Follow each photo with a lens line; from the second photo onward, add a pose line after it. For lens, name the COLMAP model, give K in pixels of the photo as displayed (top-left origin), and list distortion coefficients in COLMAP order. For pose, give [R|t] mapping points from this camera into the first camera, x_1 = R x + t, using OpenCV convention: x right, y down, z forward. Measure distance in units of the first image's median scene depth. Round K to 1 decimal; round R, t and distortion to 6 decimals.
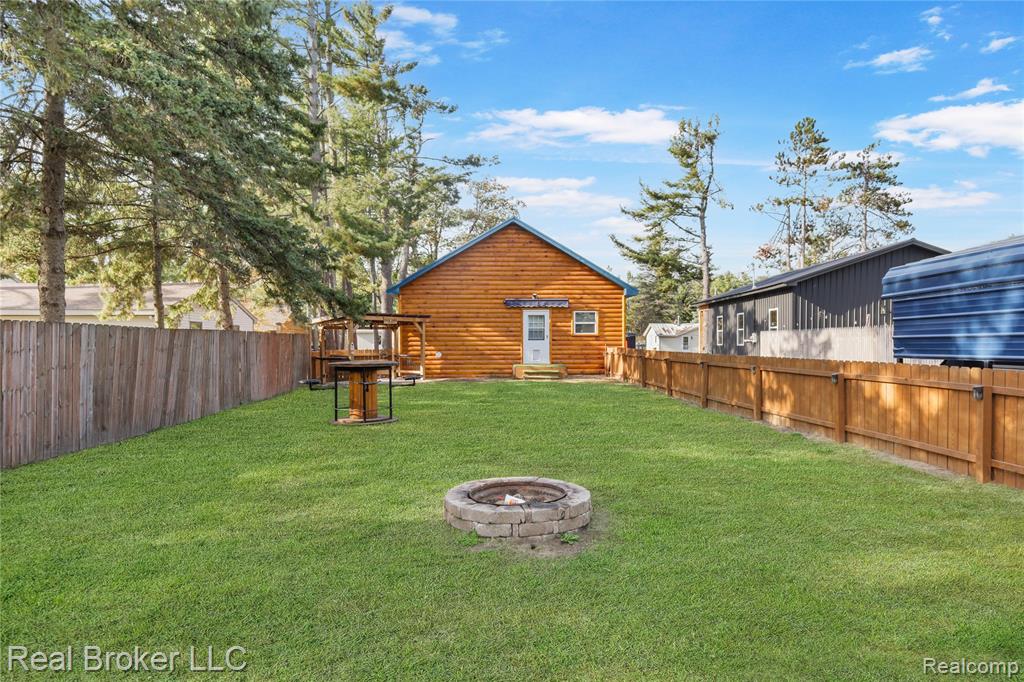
lens RADIAL K [[600.6, 0, 512.0], [0, 600.6, 341.0], [0, 0, 1]] dist [-0.001826, 0.000073]
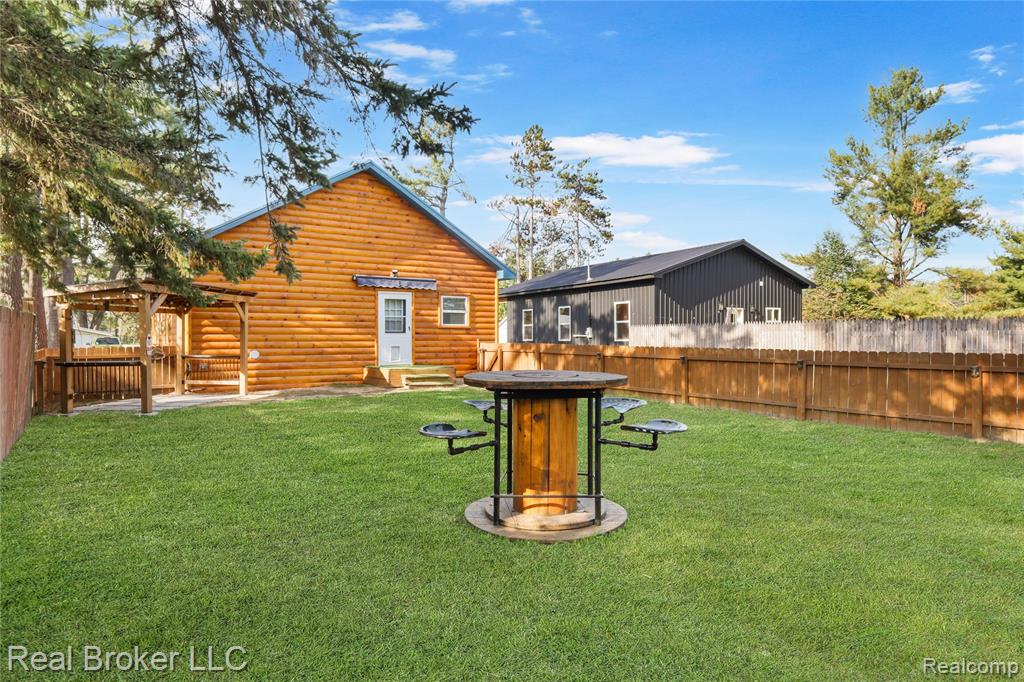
lens RADIAL K [[600.6, 0, 512.0], [0, 600.6, 341.0], [0, 0, 1]] dist [-0.001826, 0.000073]
pose [[0.856796, -0.000240, 0.515655, -0.217159], [-0.002838, 0.999983, 0.005180, 0.003995], [-0.515647, -0.005902, 0.856781, 0.293890]]
